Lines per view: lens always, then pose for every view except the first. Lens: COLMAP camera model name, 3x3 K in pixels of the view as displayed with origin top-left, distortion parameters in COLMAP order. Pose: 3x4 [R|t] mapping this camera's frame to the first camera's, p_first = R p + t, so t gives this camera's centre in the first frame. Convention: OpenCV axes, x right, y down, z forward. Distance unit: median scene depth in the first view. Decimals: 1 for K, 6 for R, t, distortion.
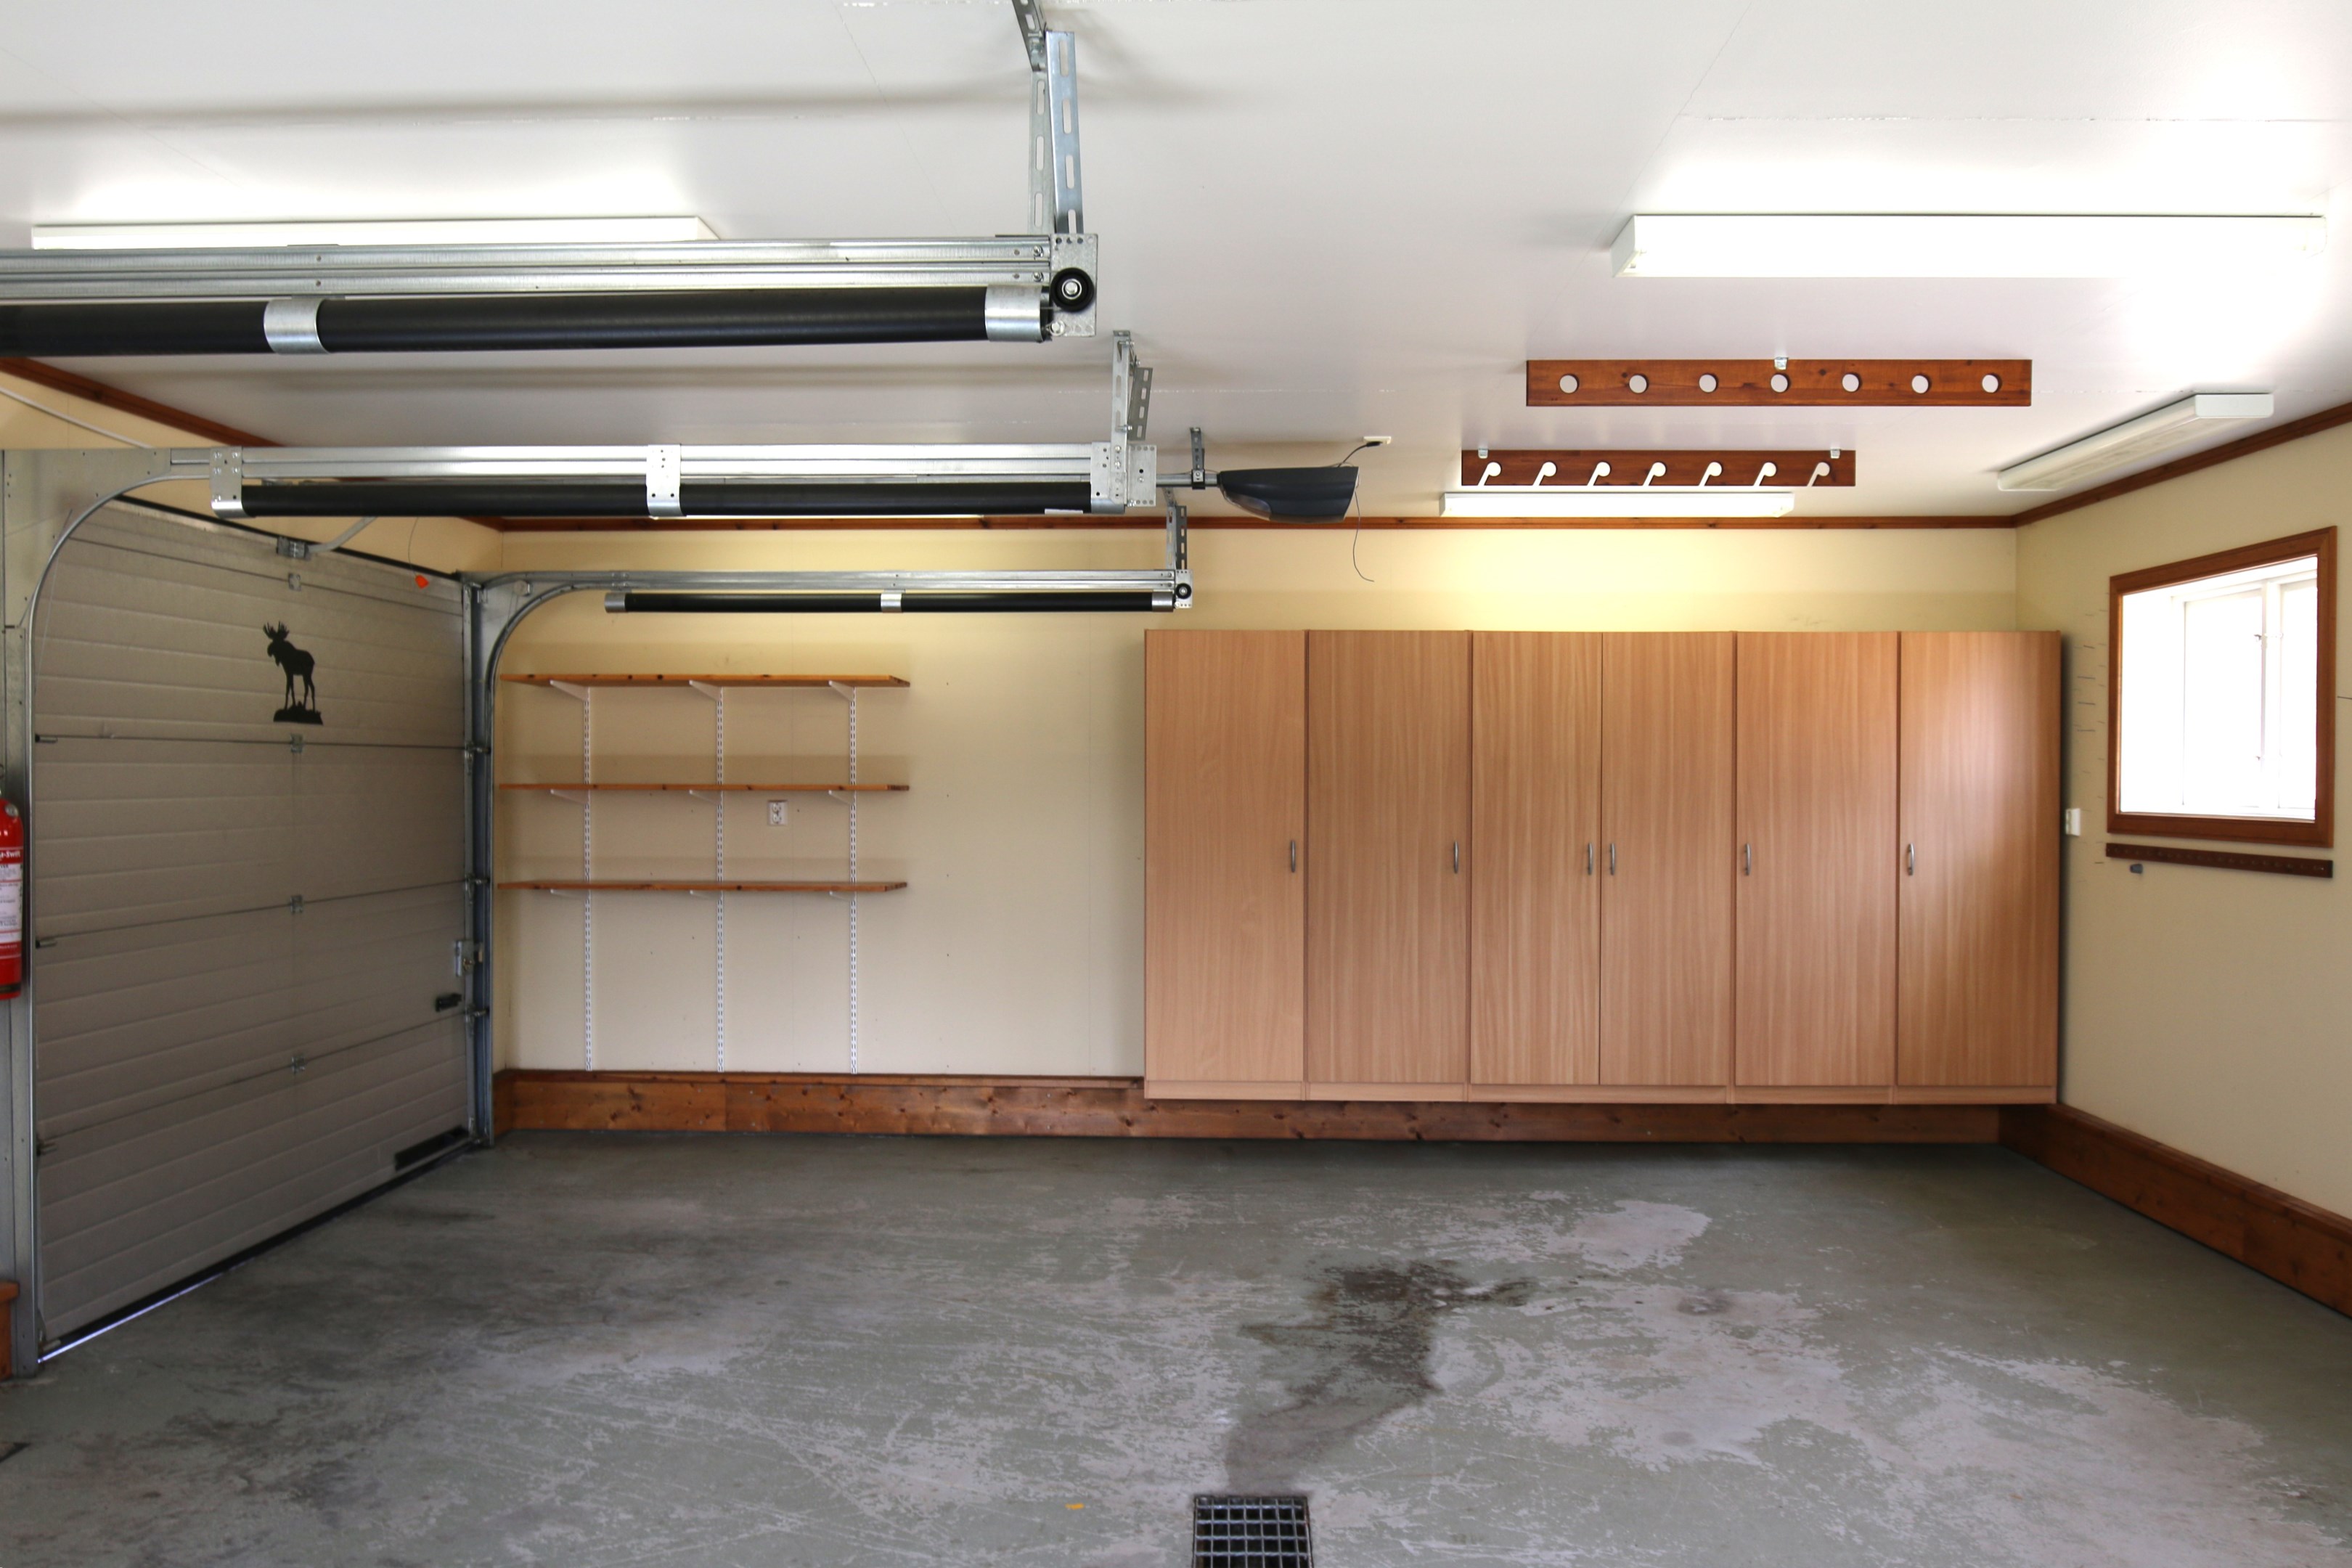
lens RADIAL K [[1733.5, 0, 1176.0], [0, 1733.5, 784.0], [0, 0, 1]] dist [-0.038239, -0.002663]
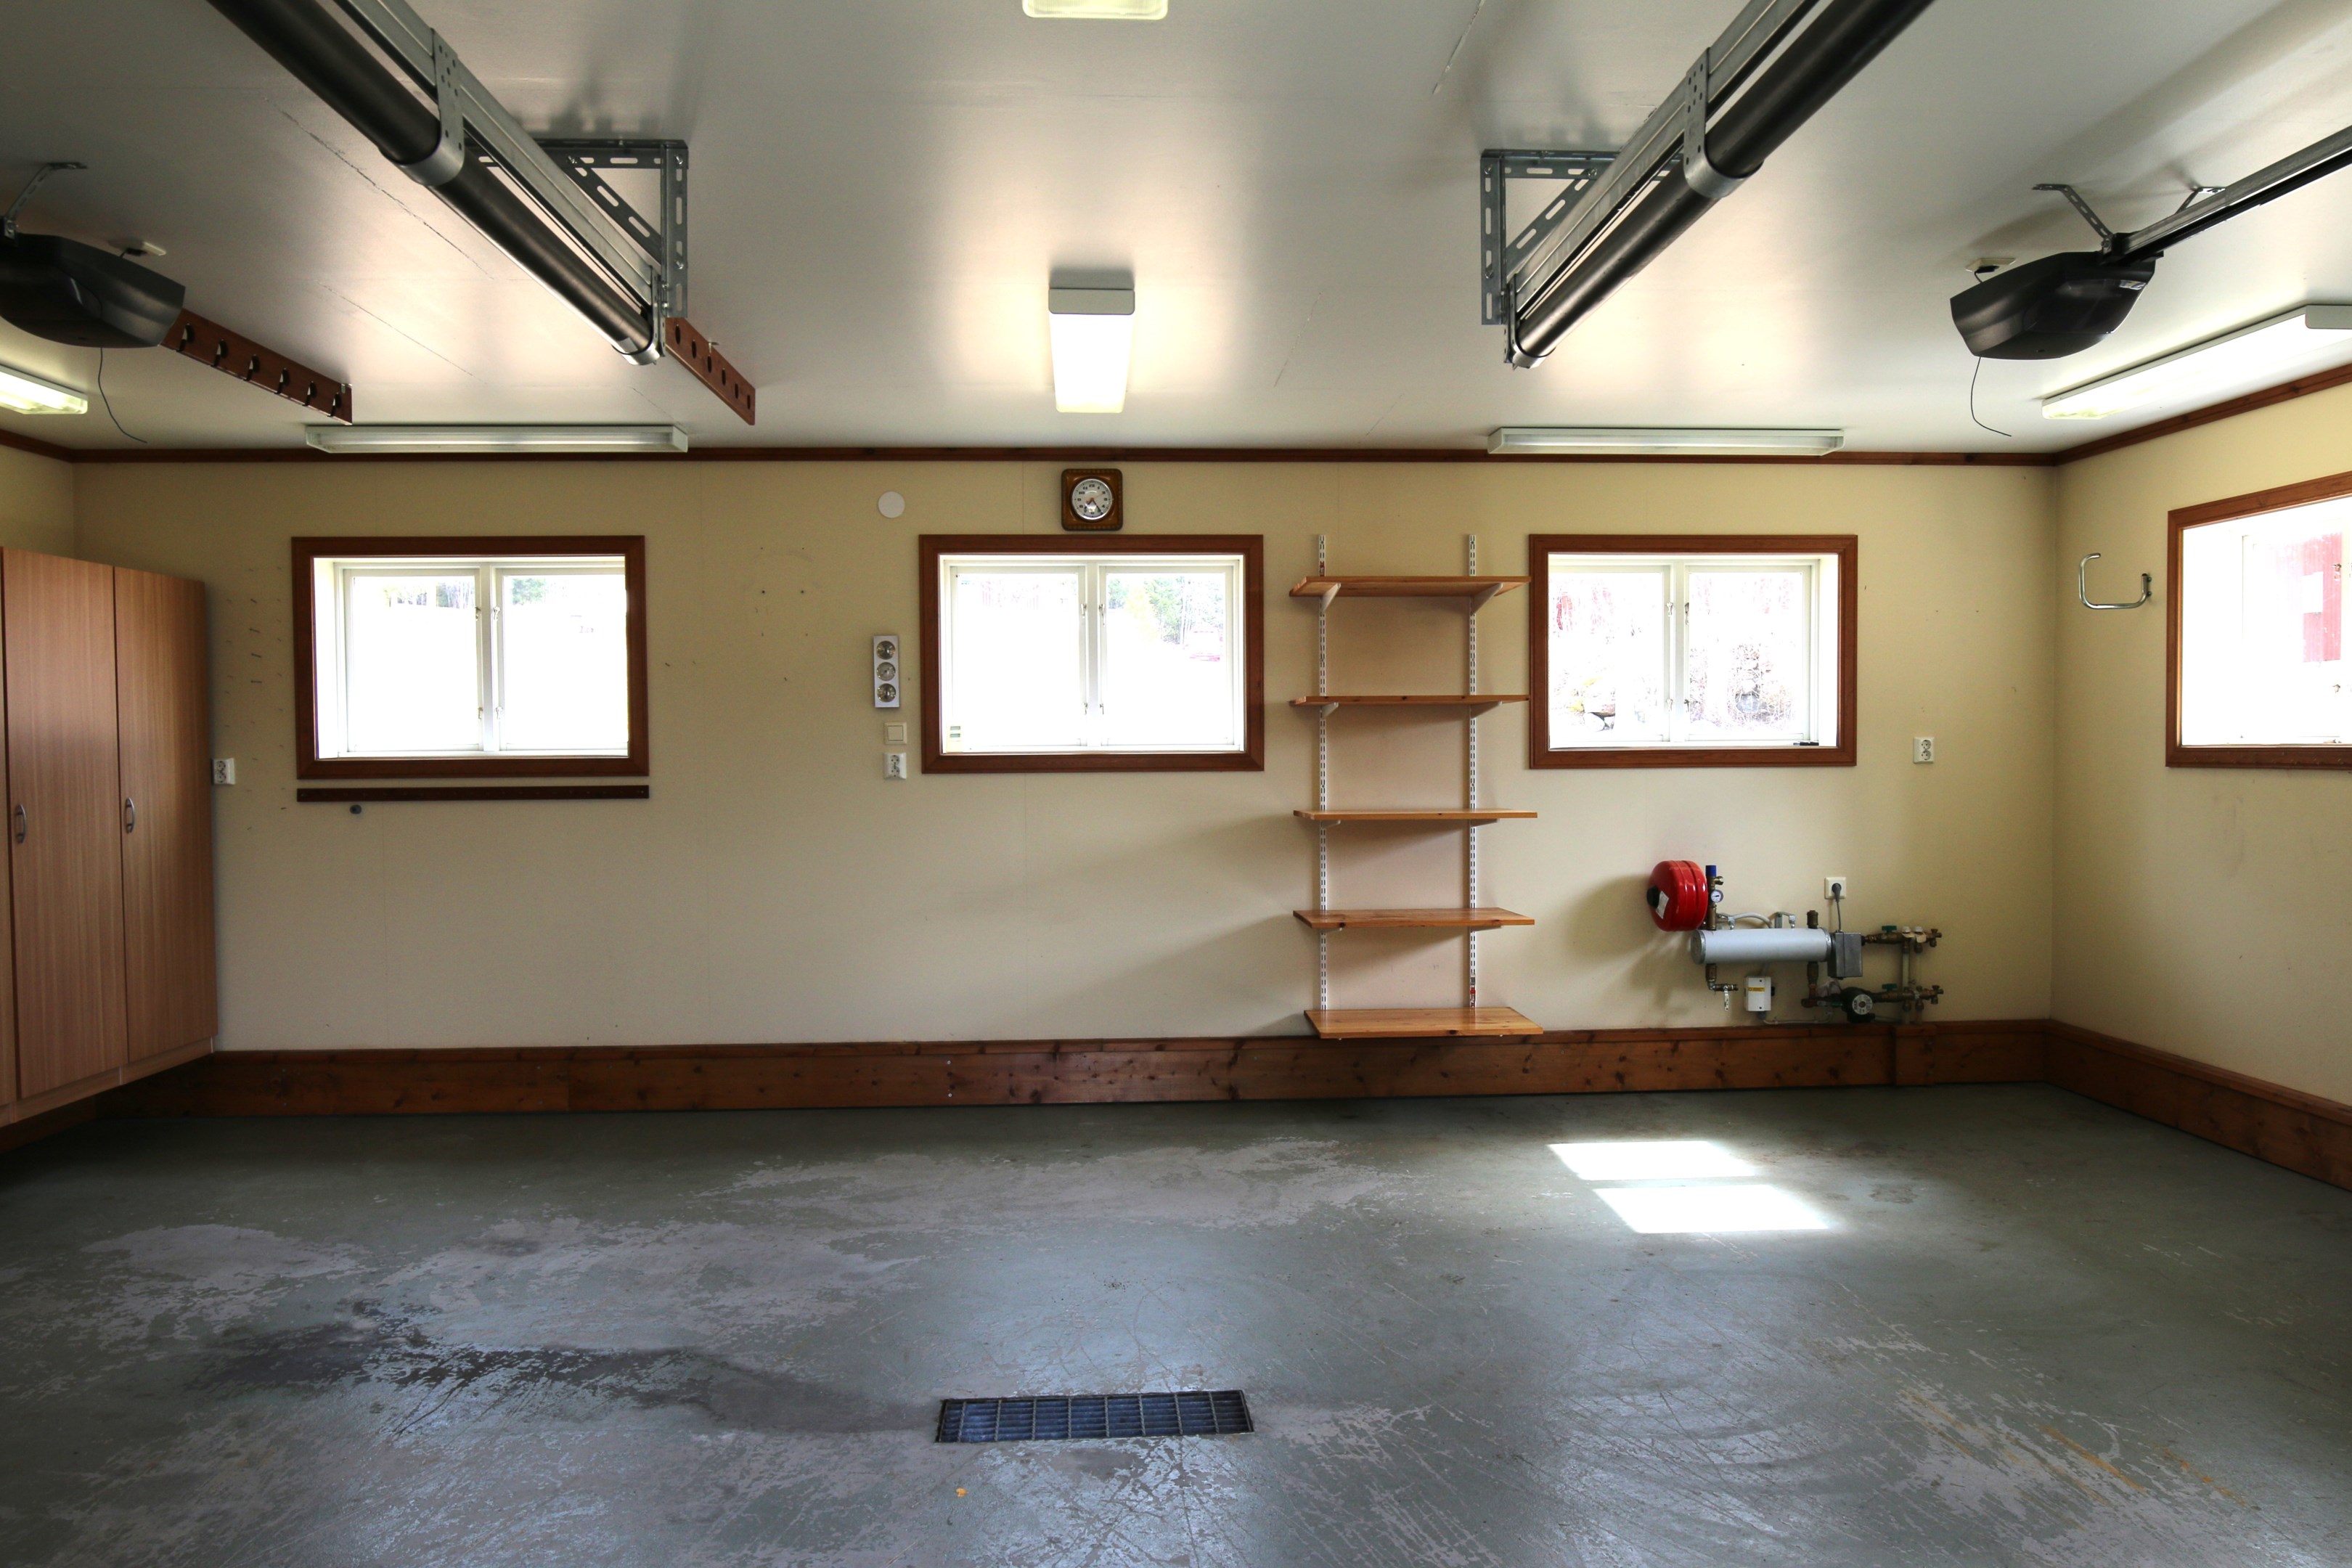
lens RADIAL K [[1733.5, 0, 1176.0], [0, 1733.5, 784.0], [0, 0, 1]] dist [-0.038239, -0.002663]
pose [[-0.082193, -0.023658, 0.996336, -0.797868], [0.012252, 0.999619, 0.024746, 0.017167], [-0.996541, 0.014241, -0.081872, 0.783394]]
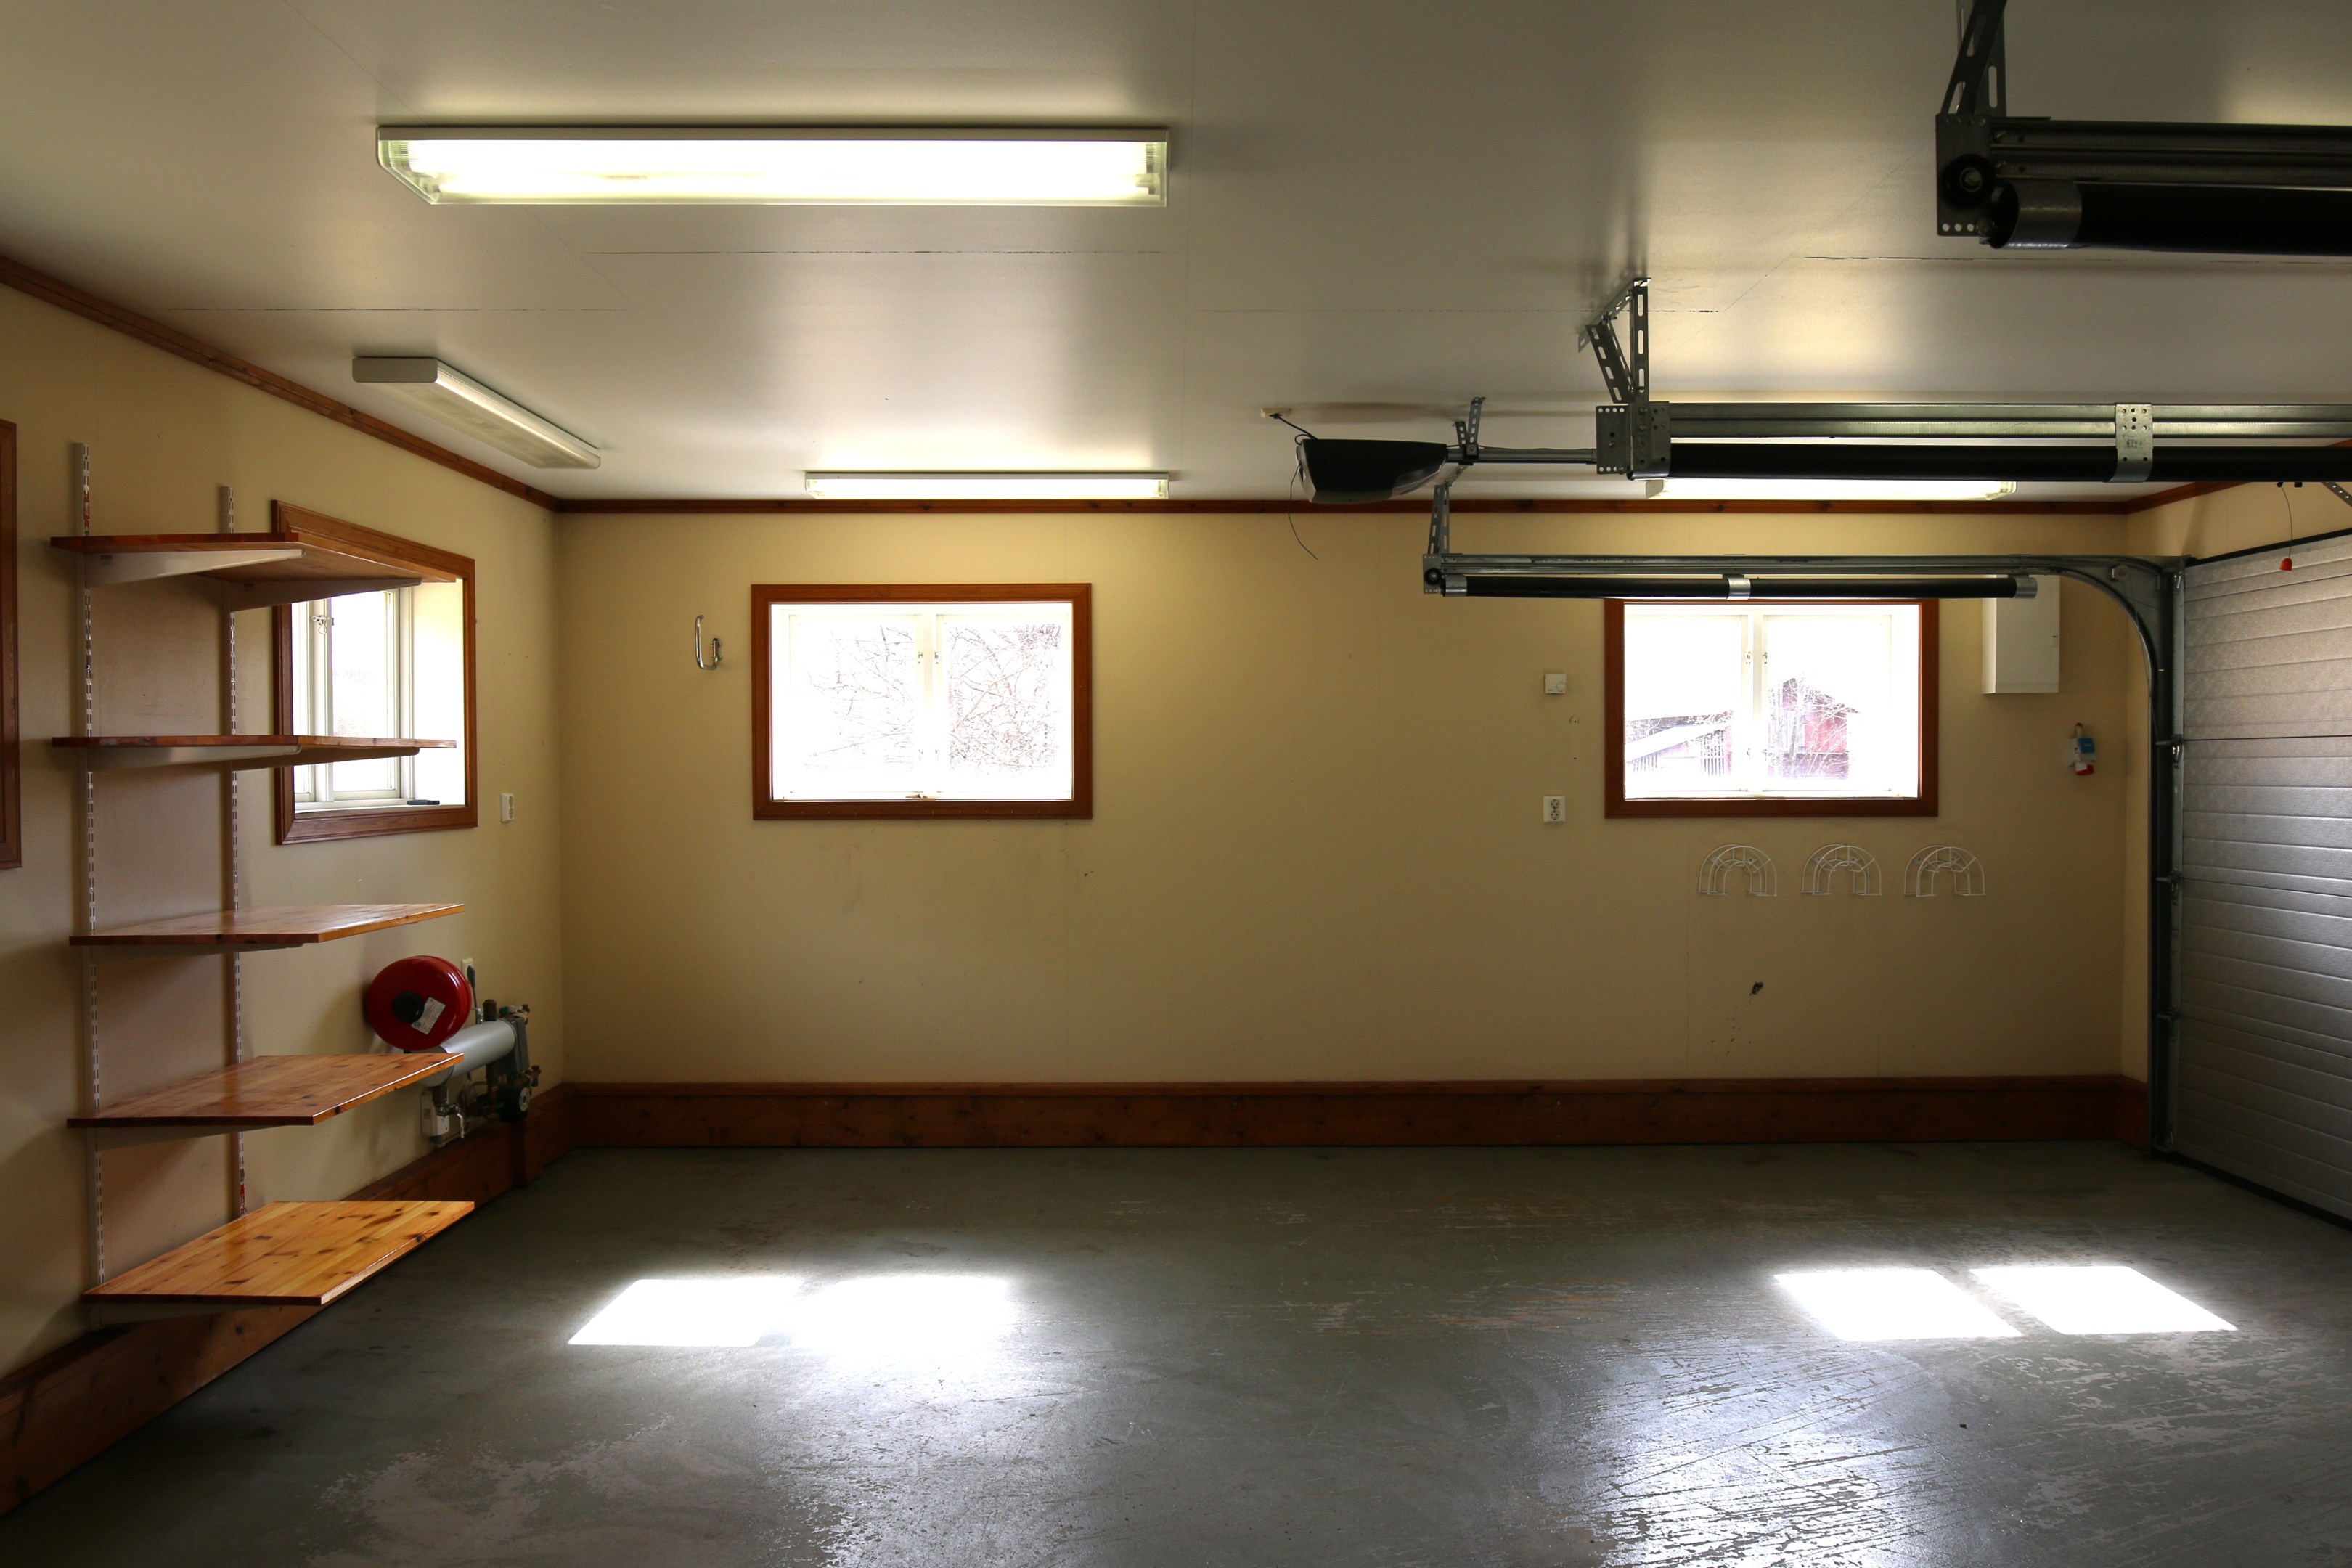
lens RADIAL K [[1733.5, 0, 1176.0], [0, 1733.5, 784.0], [0, 0, 1]] dist [-0.038239, -0.002663]
pose [[-0.998582, 0.000929, -0.053226, 0.221472], [0.000112, 0.999882, 0.015350, -0.007037], [0.053234, 0.015323, -0.998464, 1.405445]]
